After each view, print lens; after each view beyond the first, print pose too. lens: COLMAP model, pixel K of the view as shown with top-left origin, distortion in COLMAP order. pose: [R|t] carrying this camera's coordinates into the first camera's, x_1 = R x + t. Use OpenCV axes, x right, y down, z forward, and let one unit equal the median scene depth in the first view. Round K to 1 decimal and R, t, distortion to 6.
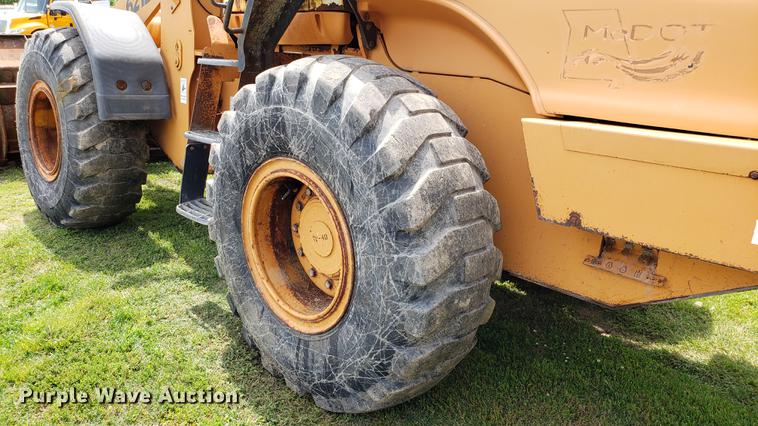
lens RADIAL K [[599.0, 0, 360.9], [0, 599.0, 223.9], [0, 0, 1]] dist [0.036998, -0.044084]
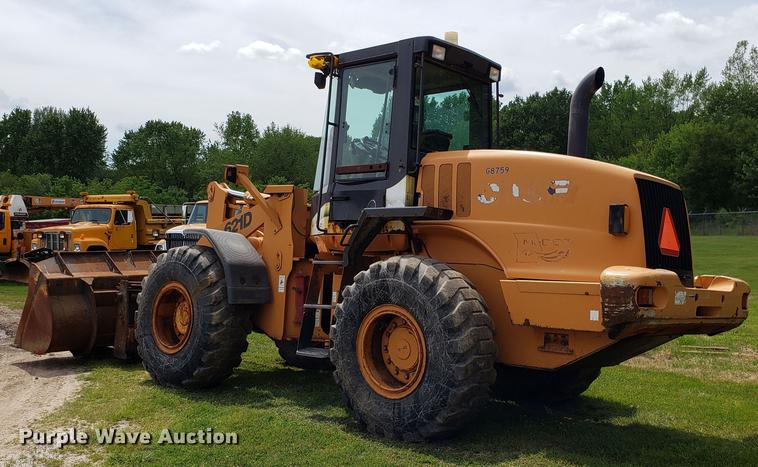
lens RADIAL K [[842.9, 0, 382.2], [0, 842.9, 232.4], [0, 0, 1]] dist [0.070199, 0.000000]
pose [[0.996521, -0.018415, 0.081286, -0.382017], [0.043109, 0.948581, -0.313585, 0.567705], [-0.071332, 0.315998, 0.946074, -1.812484]]
